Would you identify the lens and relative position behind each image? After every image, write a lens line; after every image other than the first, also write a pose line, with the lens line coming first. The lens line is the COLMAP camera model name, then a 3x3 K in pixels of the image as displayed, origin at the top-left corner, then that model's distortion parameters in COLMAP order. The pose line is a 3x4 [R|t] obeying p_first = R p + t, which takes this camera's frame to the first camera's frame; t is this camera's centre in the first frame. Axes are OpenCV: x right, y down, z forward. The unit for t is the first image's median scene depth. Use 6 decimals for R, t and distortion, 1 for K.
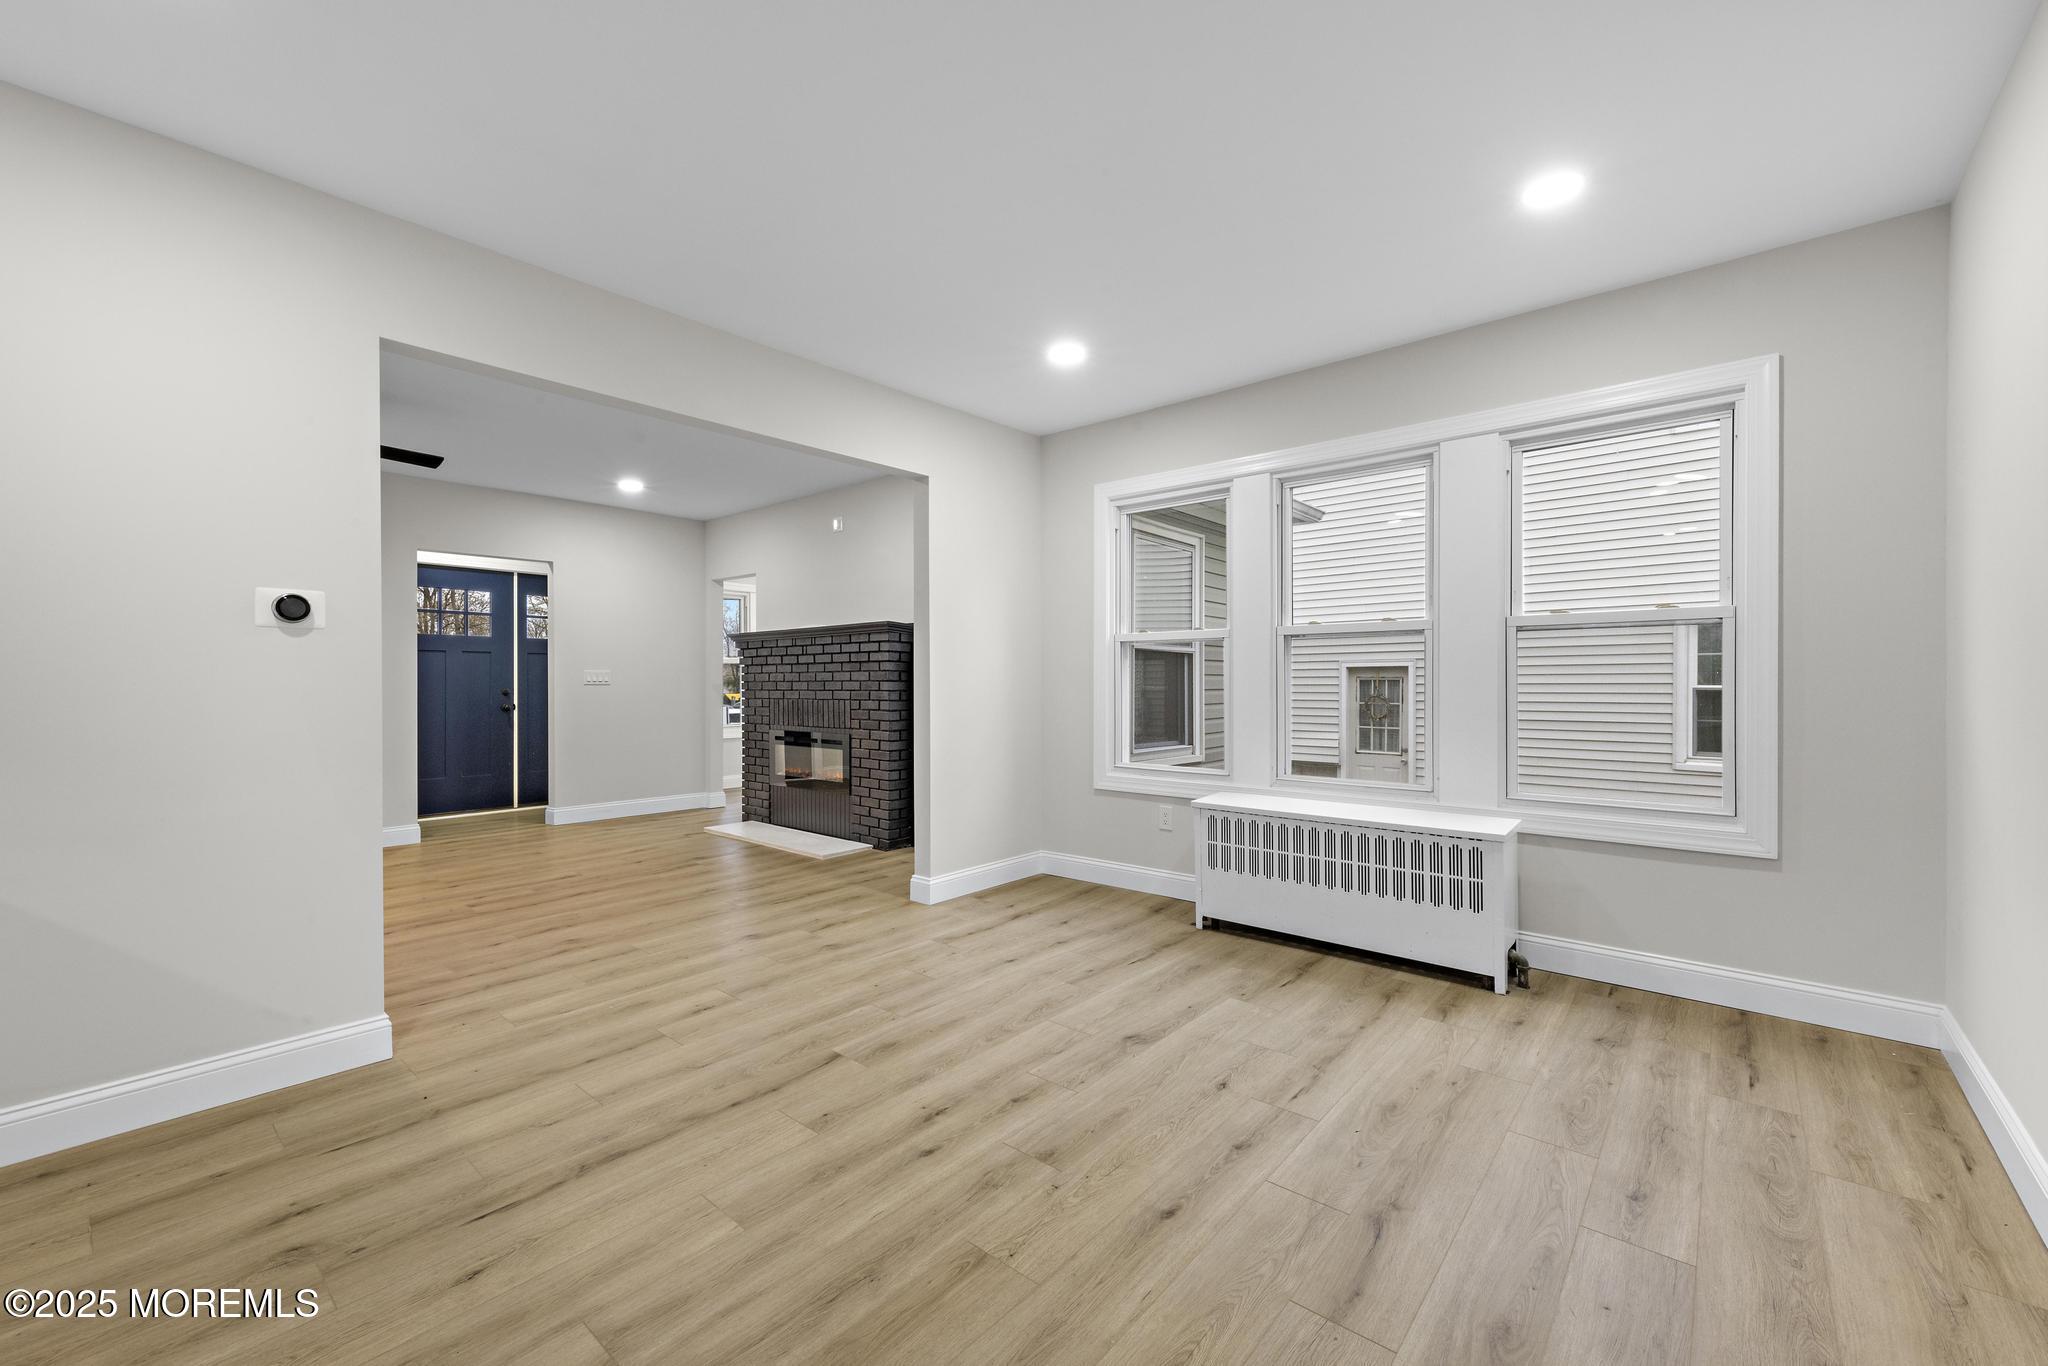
lens RADIAL K [[820.9, 0, 1029.3], [0, 820.9, 690.0], [0, 0, 1]] dist [0.005631, -0.000014]
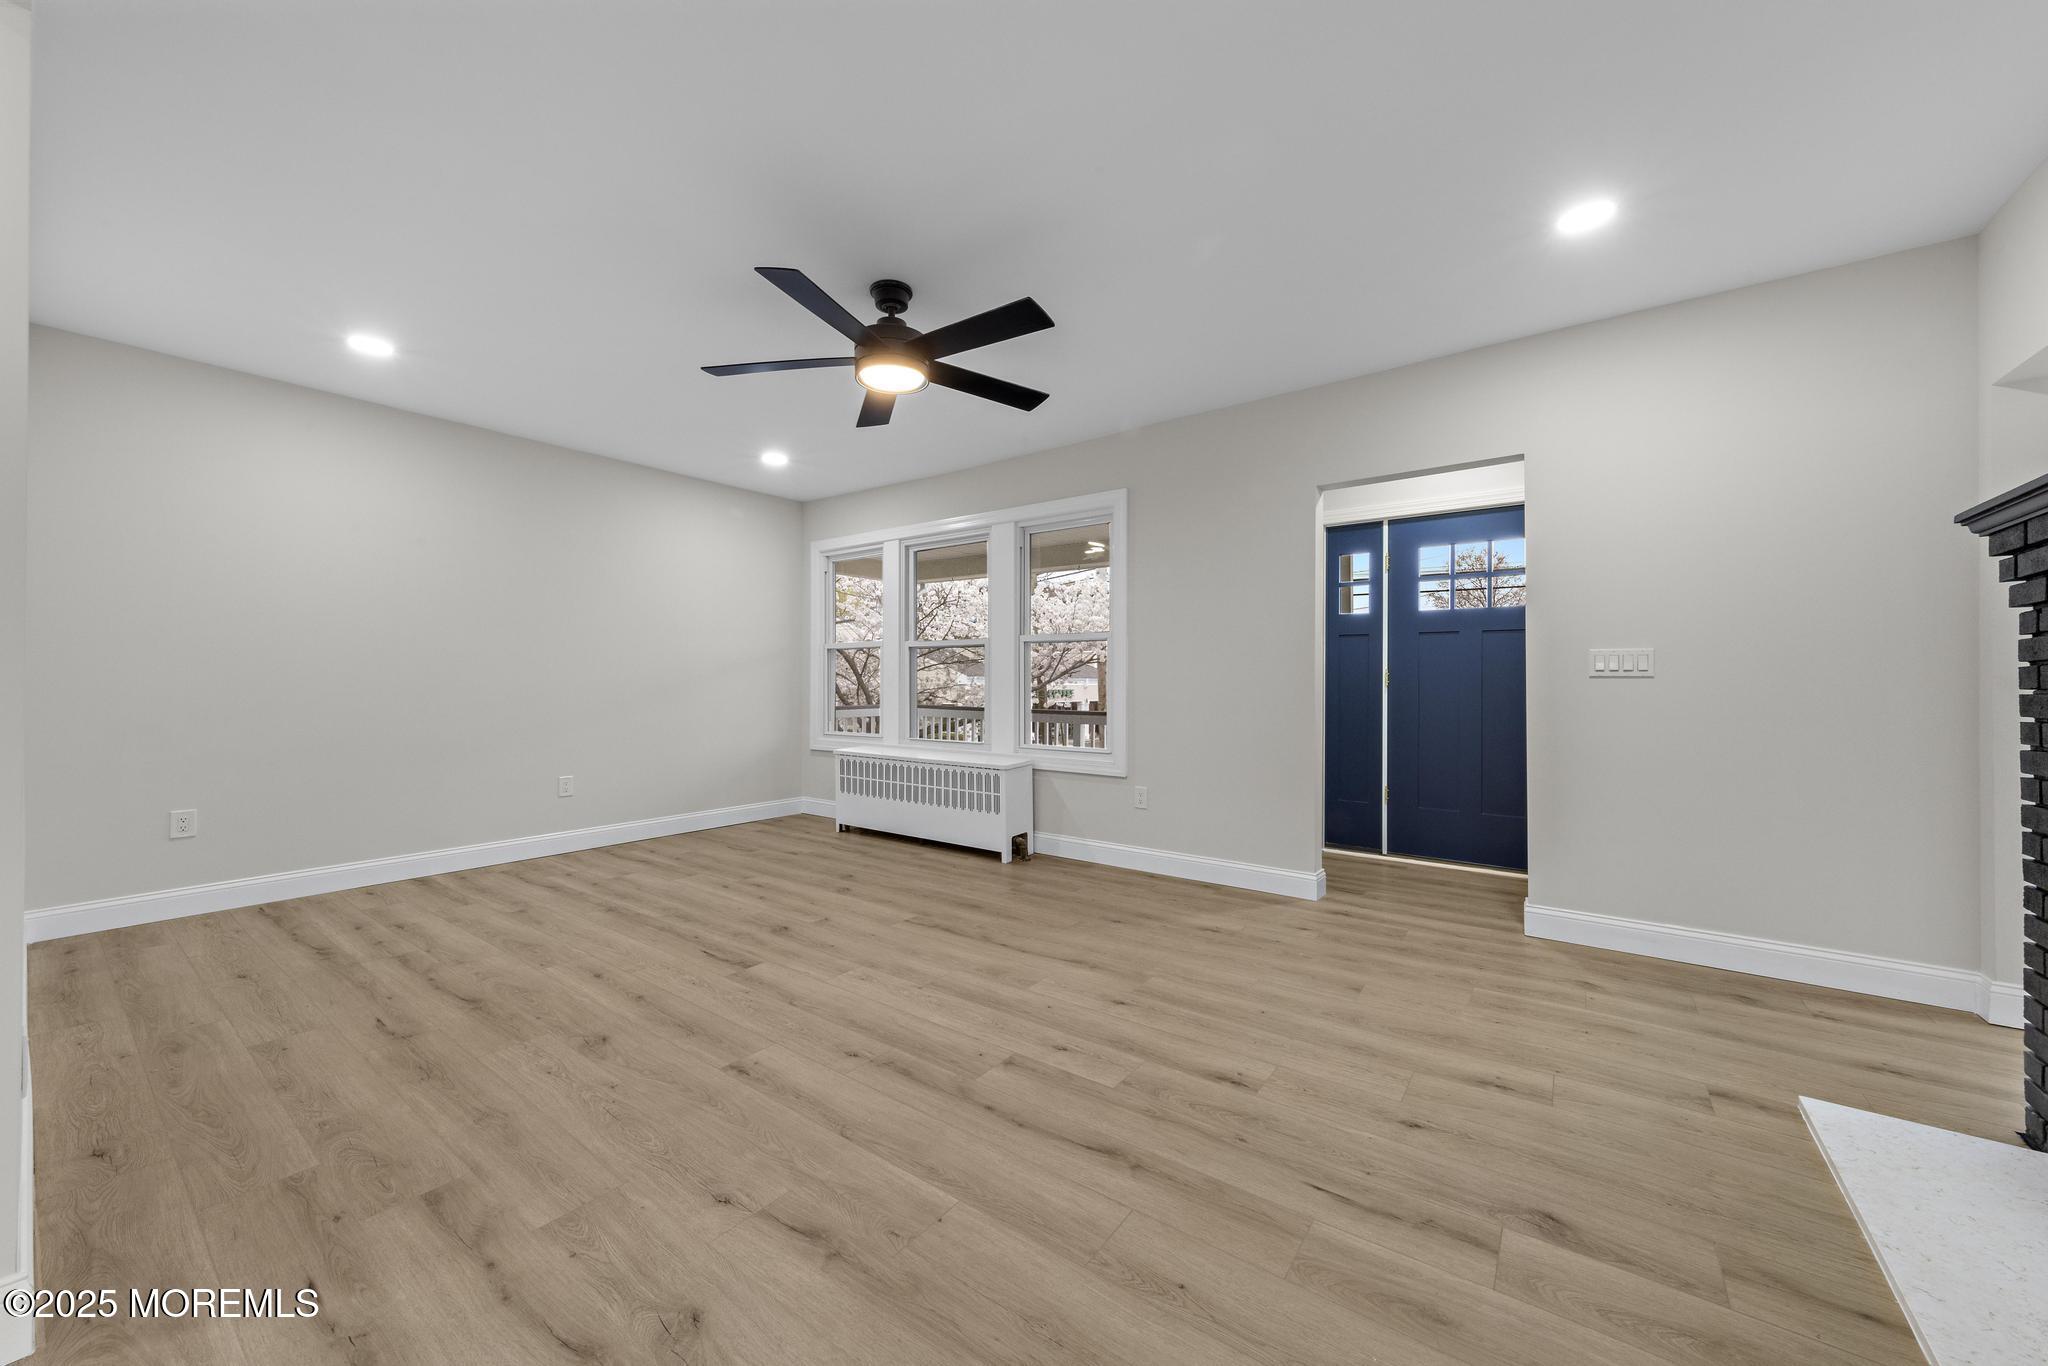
lens RADIAL K [[719.4, 0, 1025.2], [0, 719.4, 677.6], [0, 0, 1]] dist [0.002514, -0.000494]
pose [[0.066257, -0.008630, -0.997765, -0.210304], [-0.011221, 0.999893, -0.009393, 0.002364], [0.997739, 0.011818, 0.066153, 1.152616]]
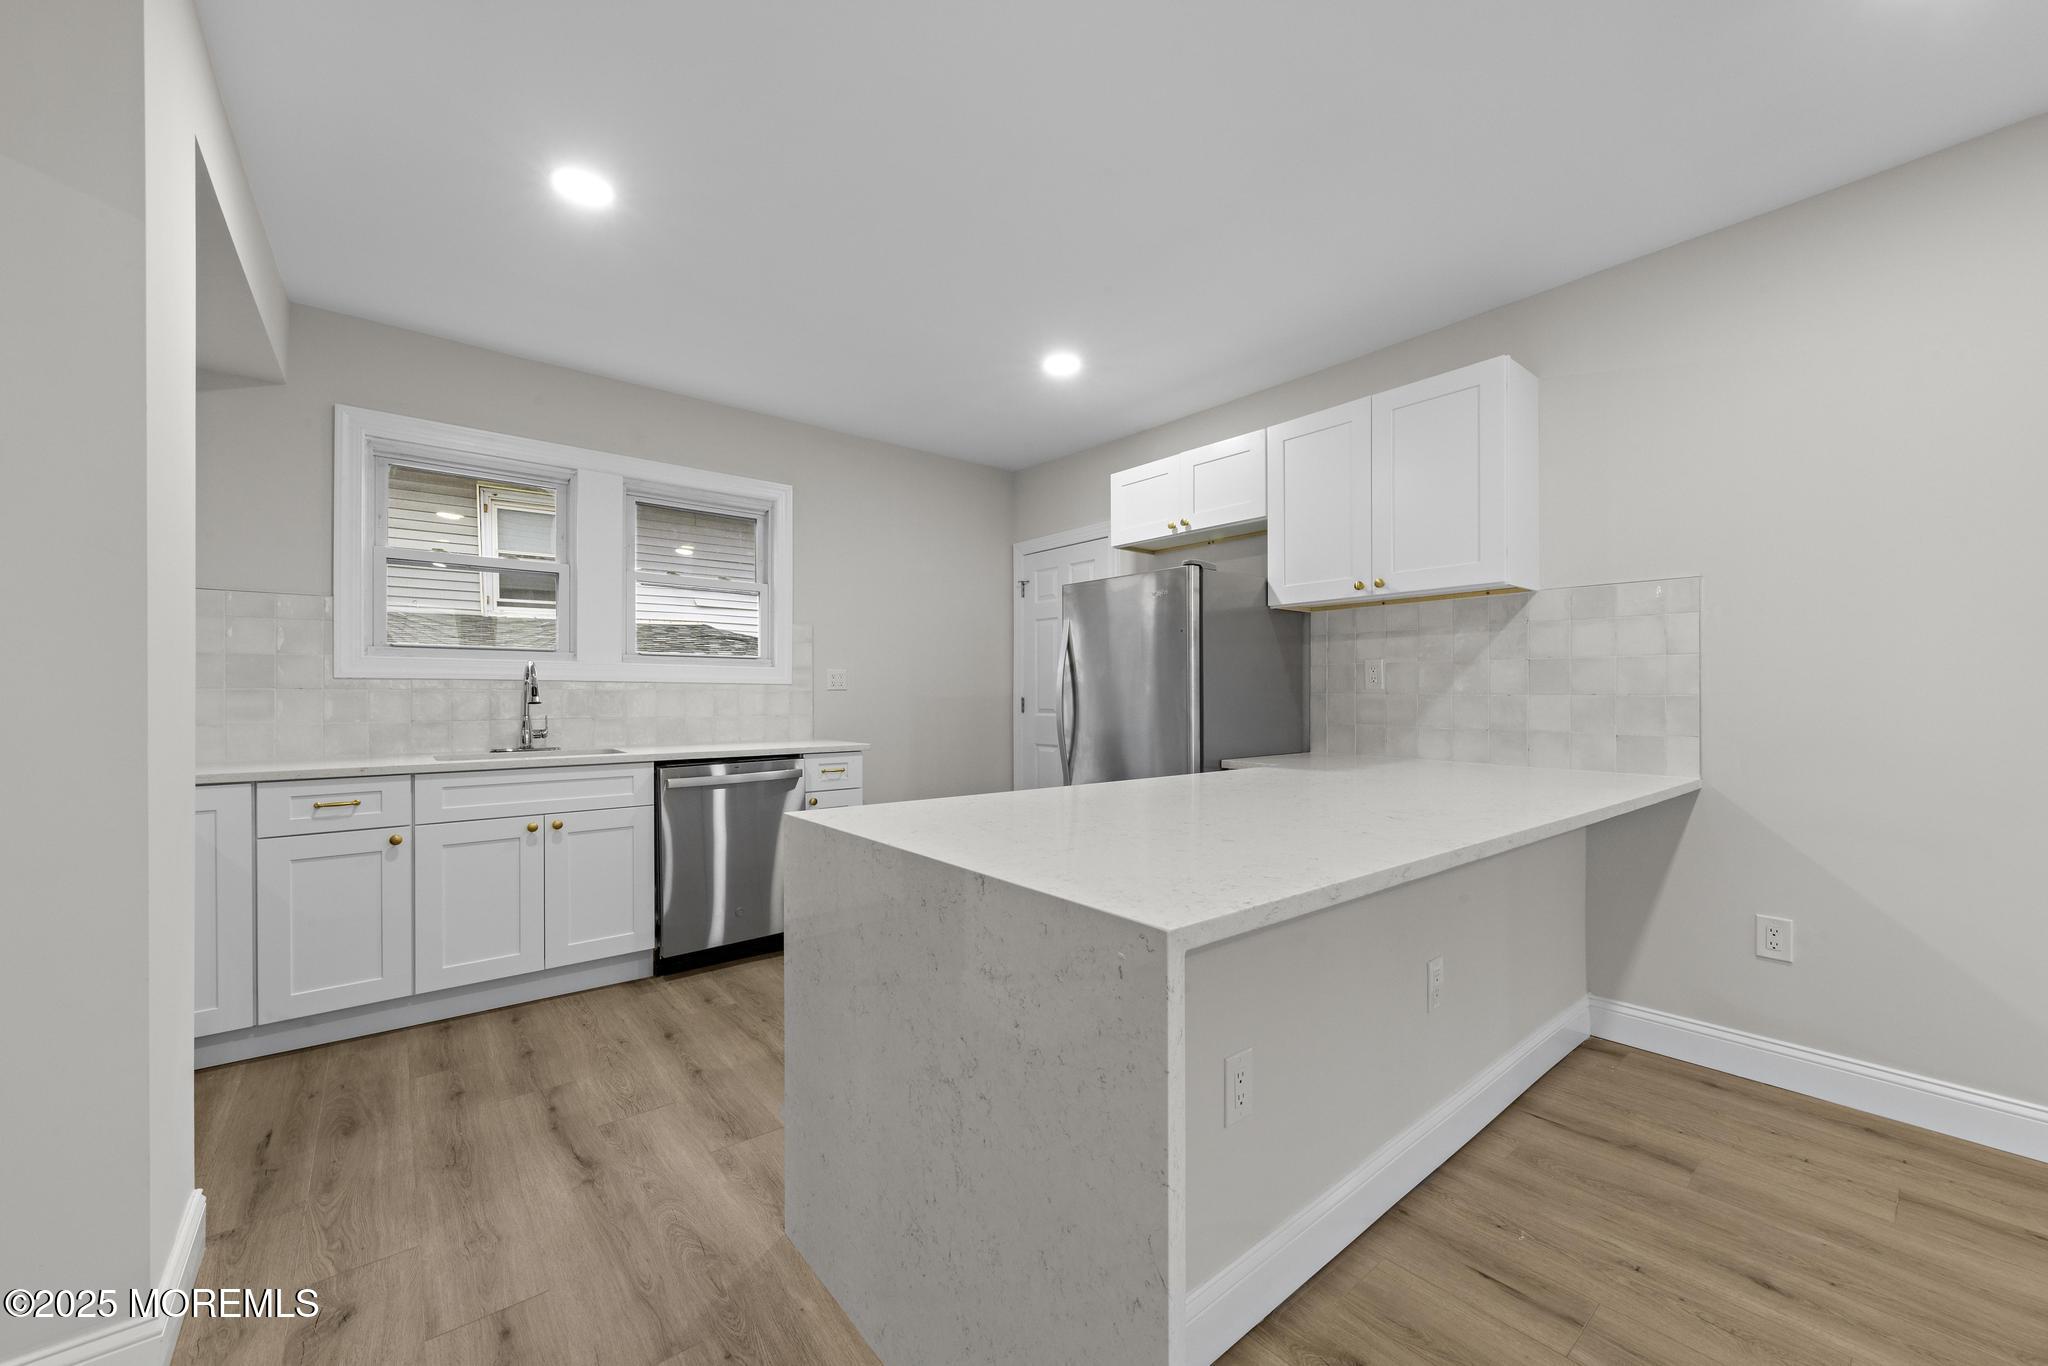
lens RADIAL K [[776.1, 0, 1041.9], [0, 776.1, 696.4], [0, 0, 1]] dist [0.005590, -0.000540]
pose [[-0.164560, 0.001531, -0.986366, 0.020912], [-0.008404, 0.999960, 0.002954, -0.000057], [0.986331, 0.008775, -0.164540, 0.024686]]
